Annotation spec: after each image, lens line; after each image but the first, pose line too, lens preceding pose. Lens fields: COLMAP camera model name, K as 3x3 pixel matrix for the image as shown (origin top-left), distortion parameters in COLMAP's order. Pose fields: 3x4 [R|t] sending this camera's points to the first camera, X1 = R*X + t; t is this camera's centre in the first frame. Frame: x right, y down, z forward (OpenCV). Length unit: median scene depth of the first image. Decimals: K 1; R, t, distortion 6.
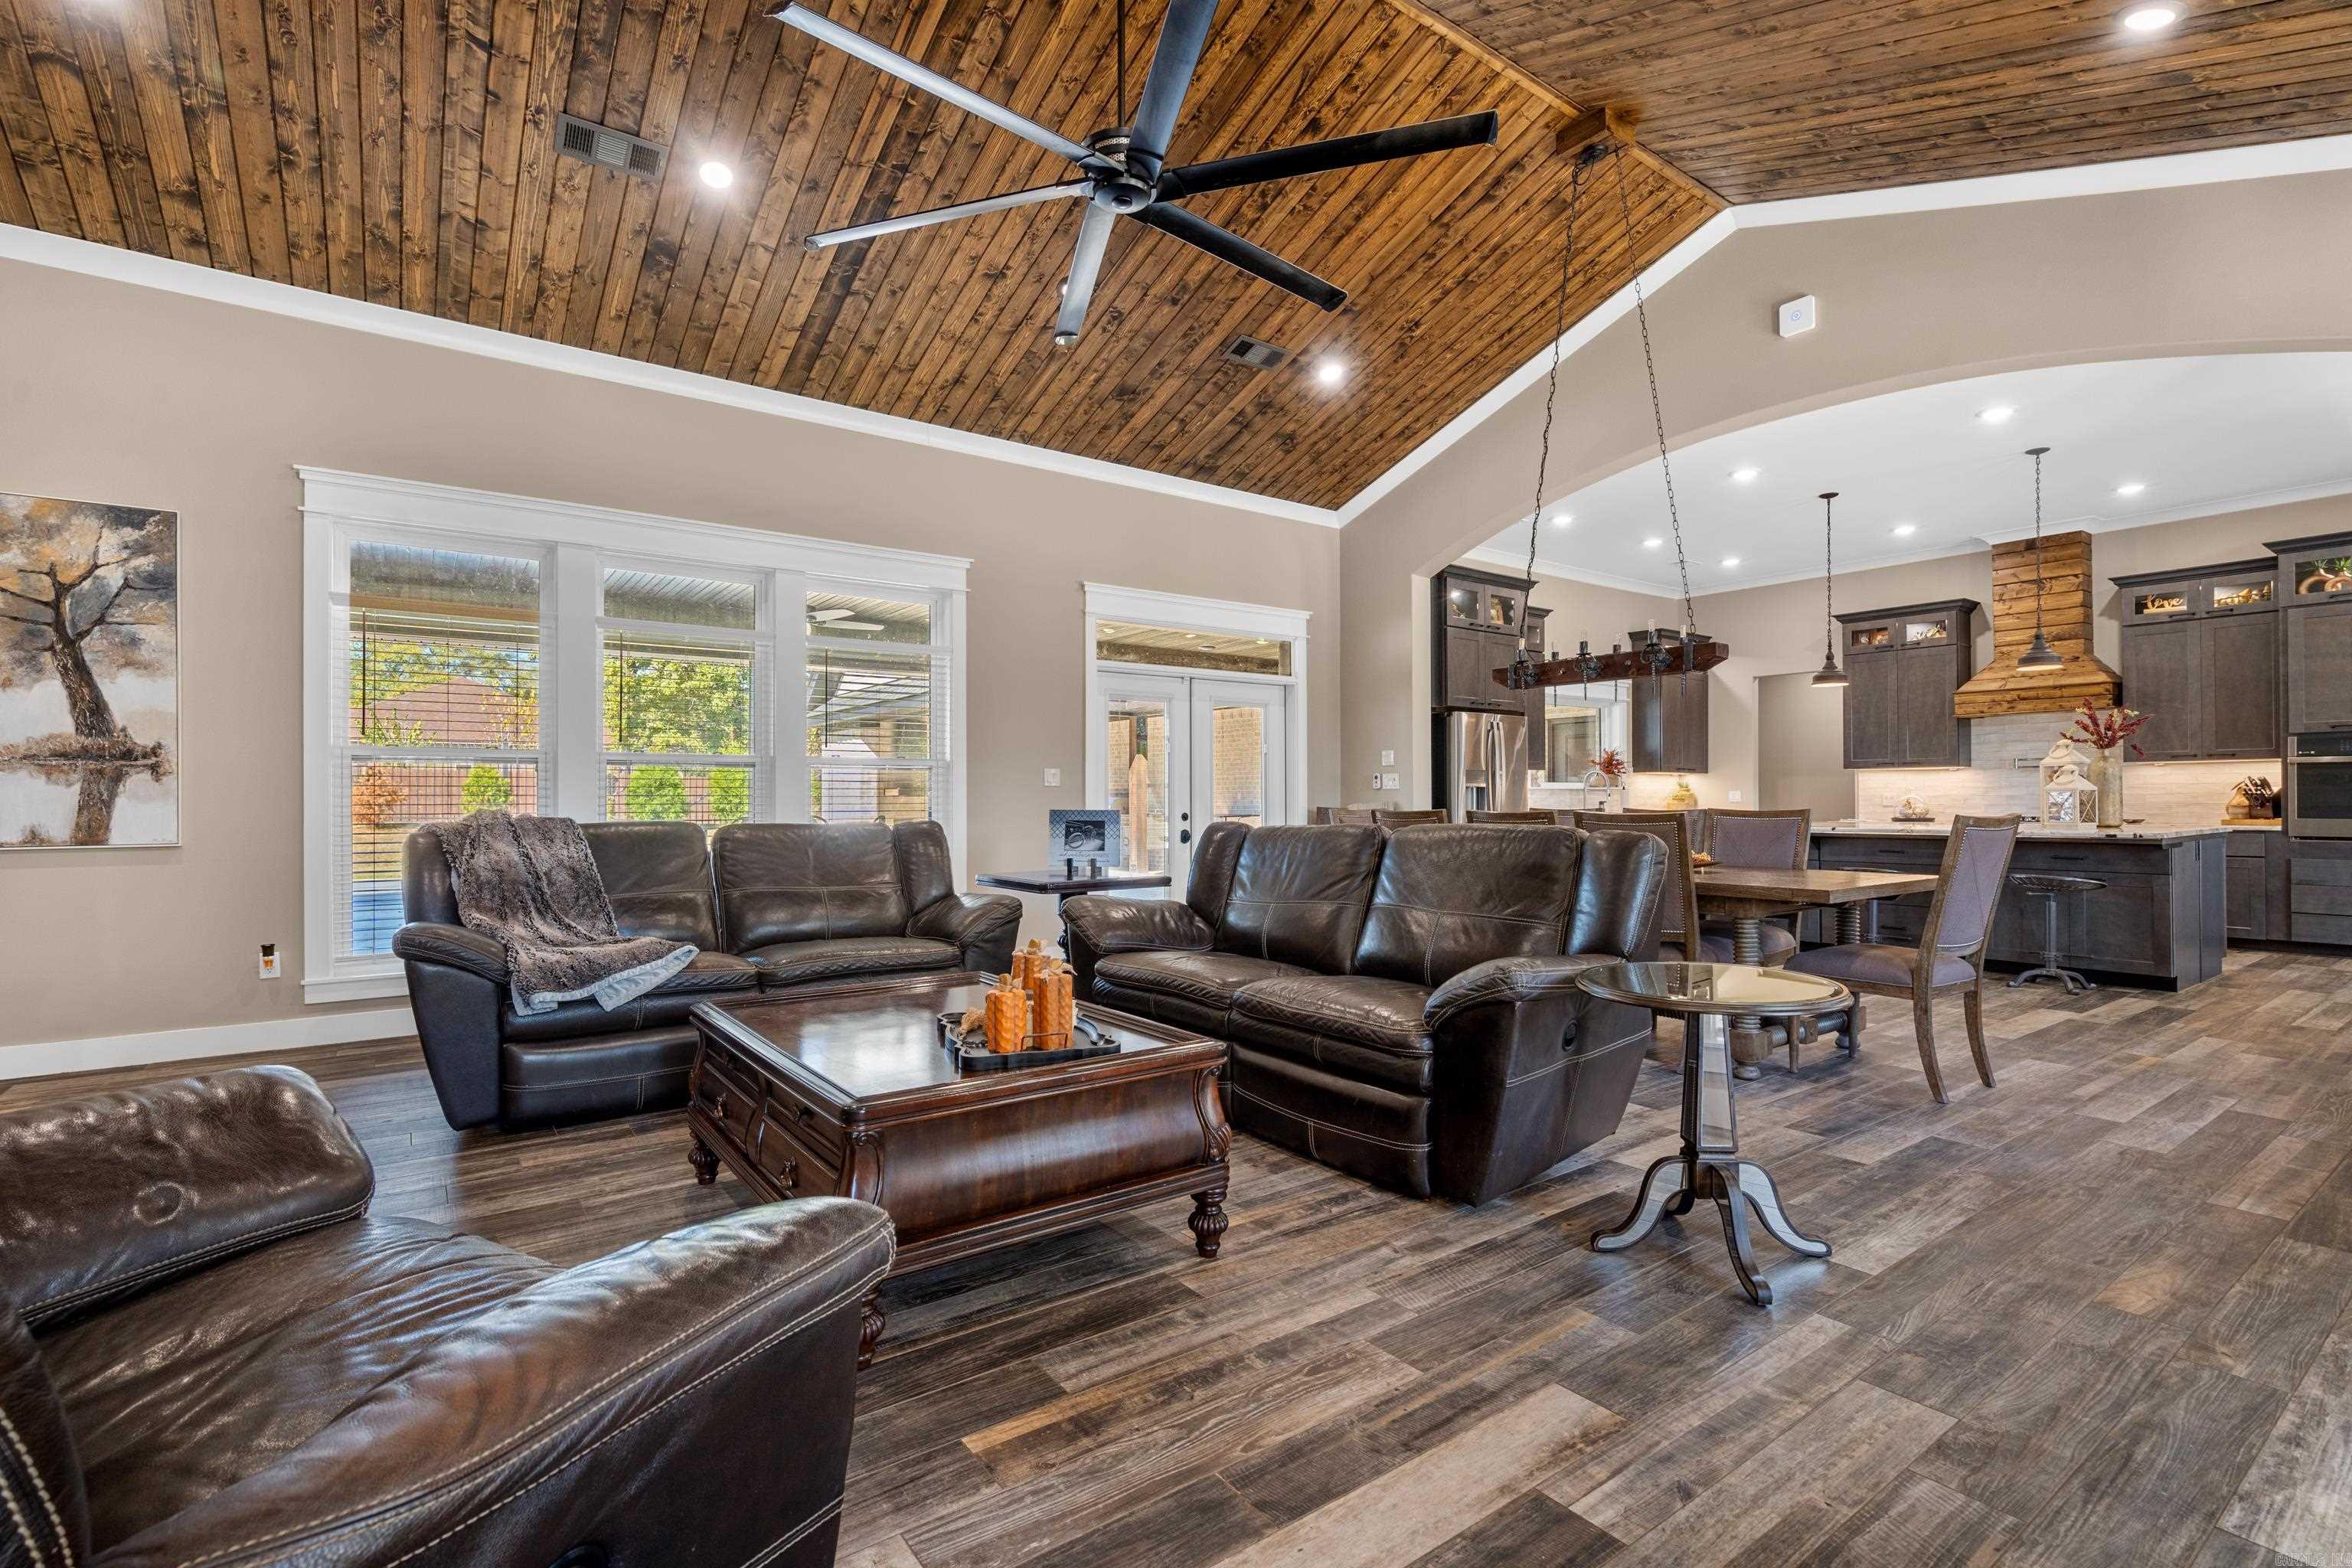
lens RADIAL K [[1069.8, 0, 1171.0], [0, 1069.8, 794.5], [0, 0, 1]] dist [-0.002089, 0.000731]
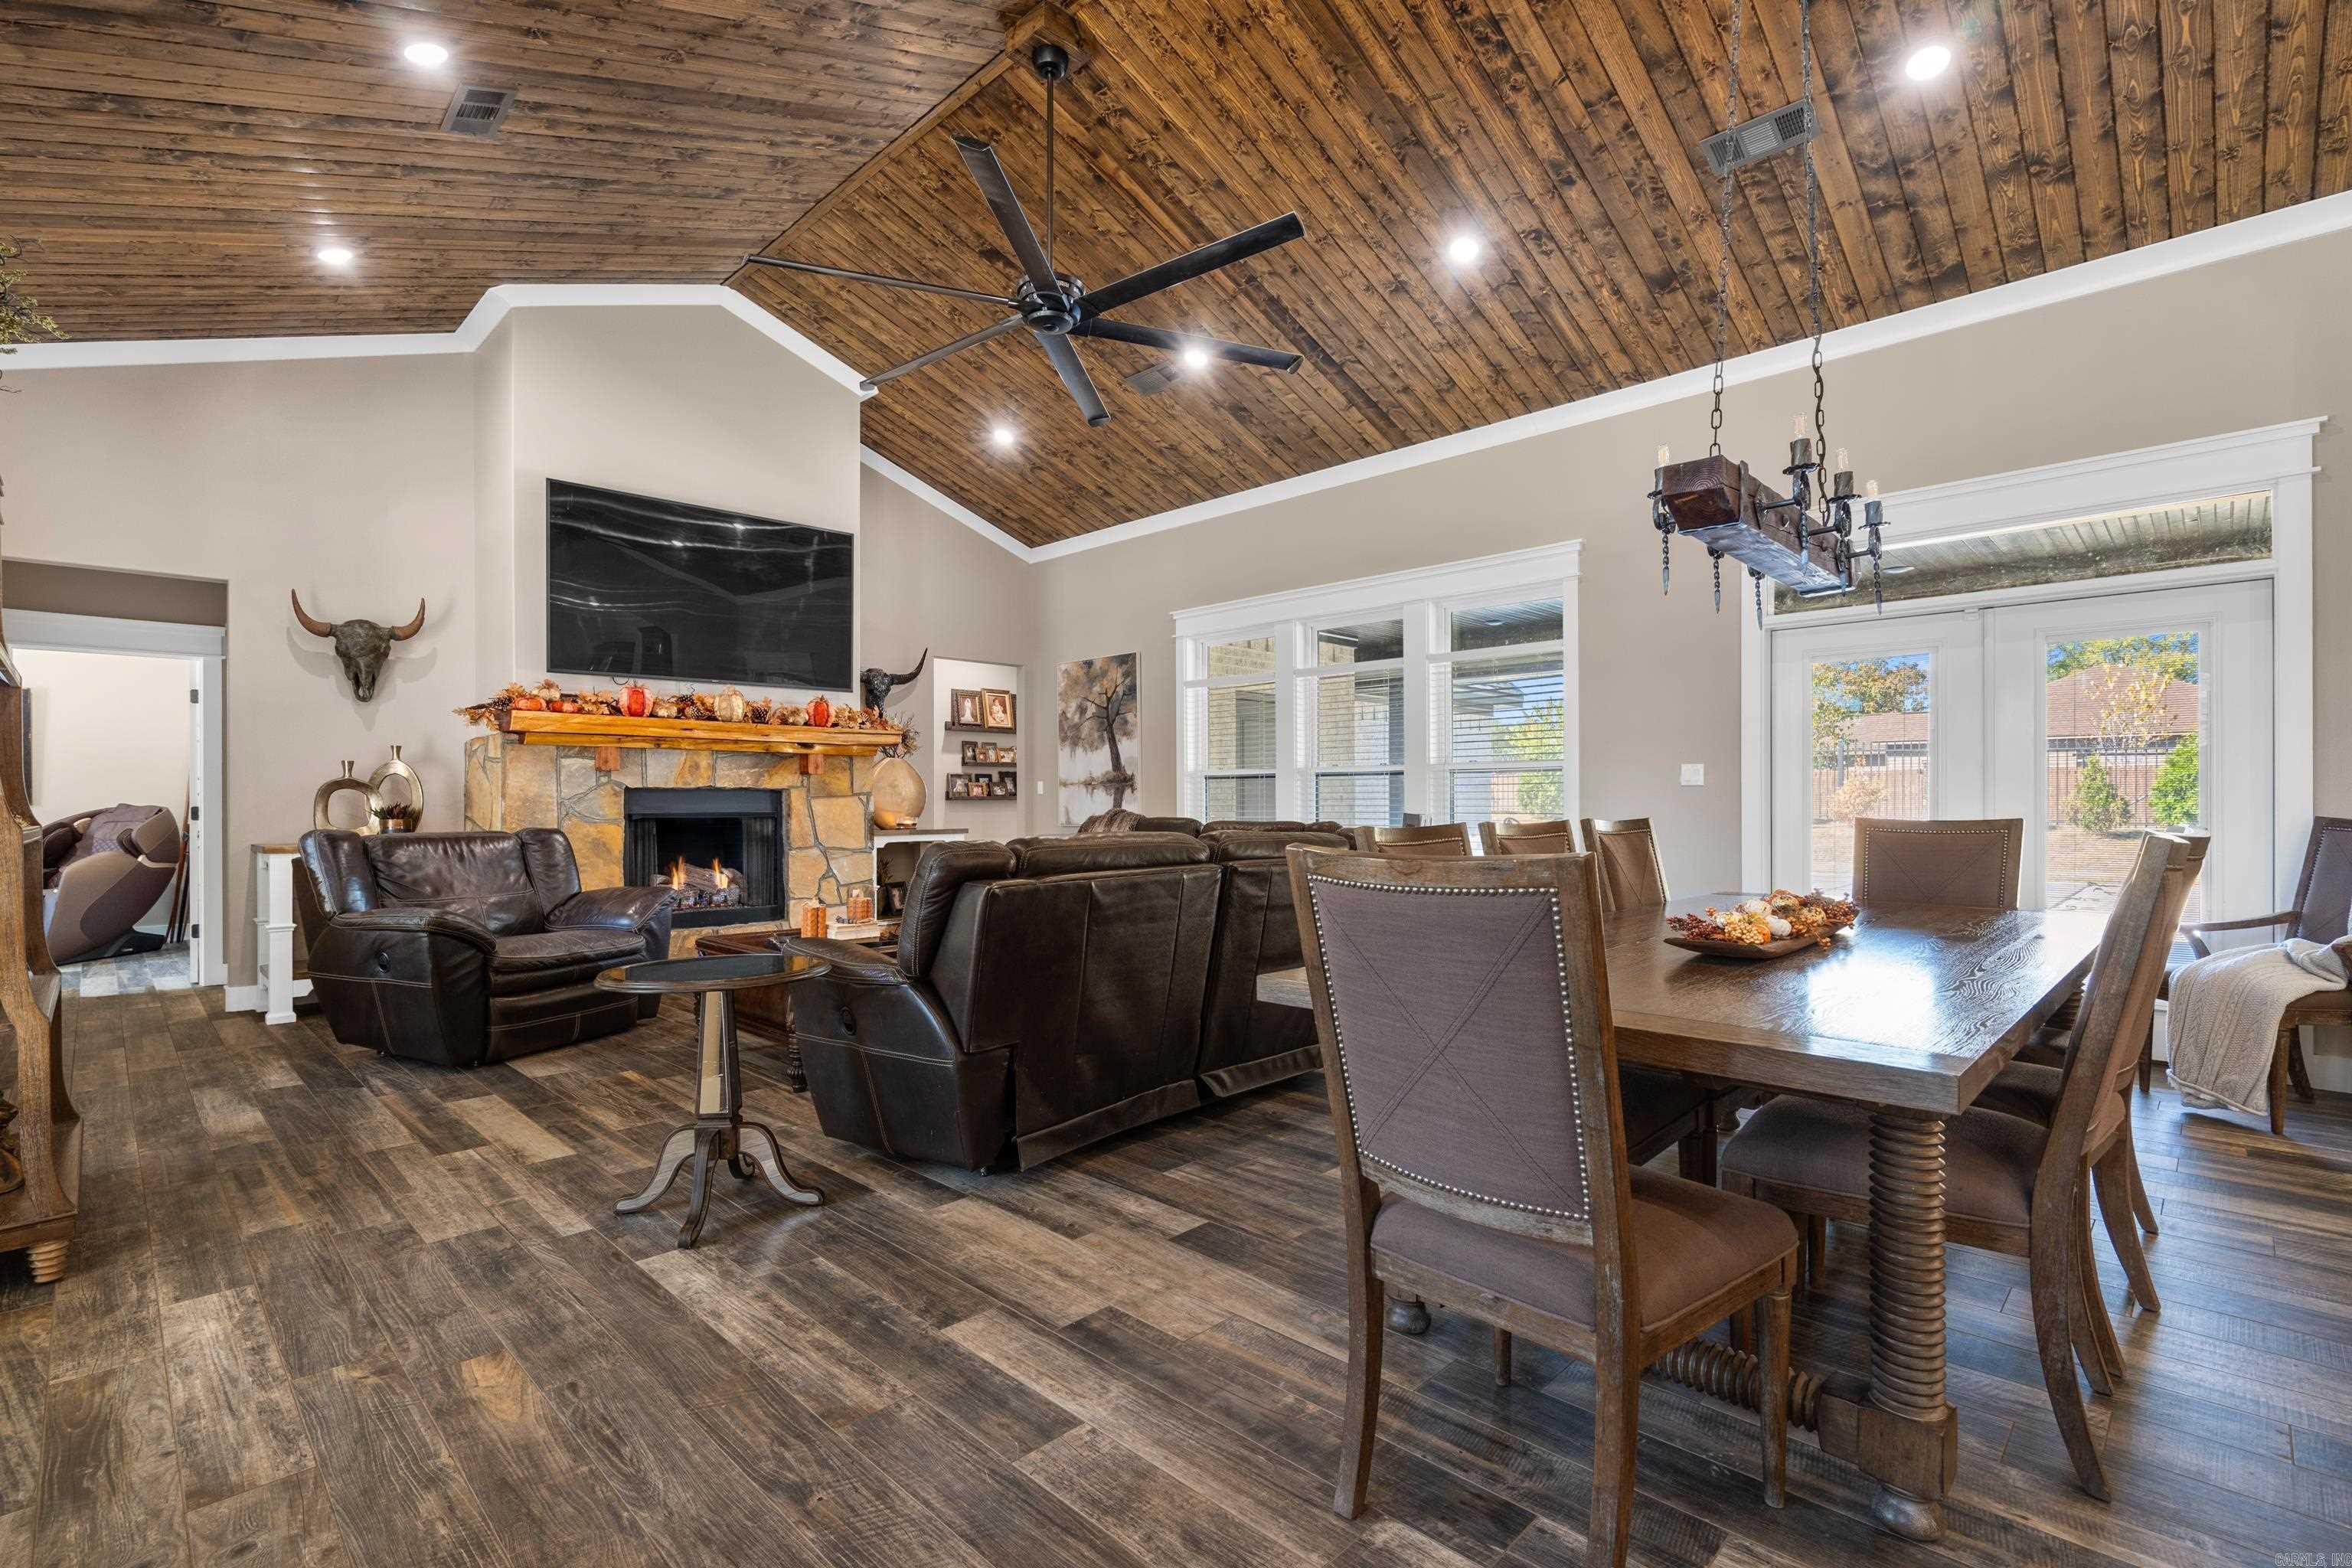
lens RADIAL K [[1069.8, 0, 1163.3], [0, 1069.8, 808.6], [0, 0, 1]] dist [-0.002089, 0.000731]
pose [[0.161542, 0.006842, -0.986842, 1.677811], [0.007568, 0.999938, 0.008171, 0.000002], [0.986837, -0.008788, 0.161480, 1.272441]]
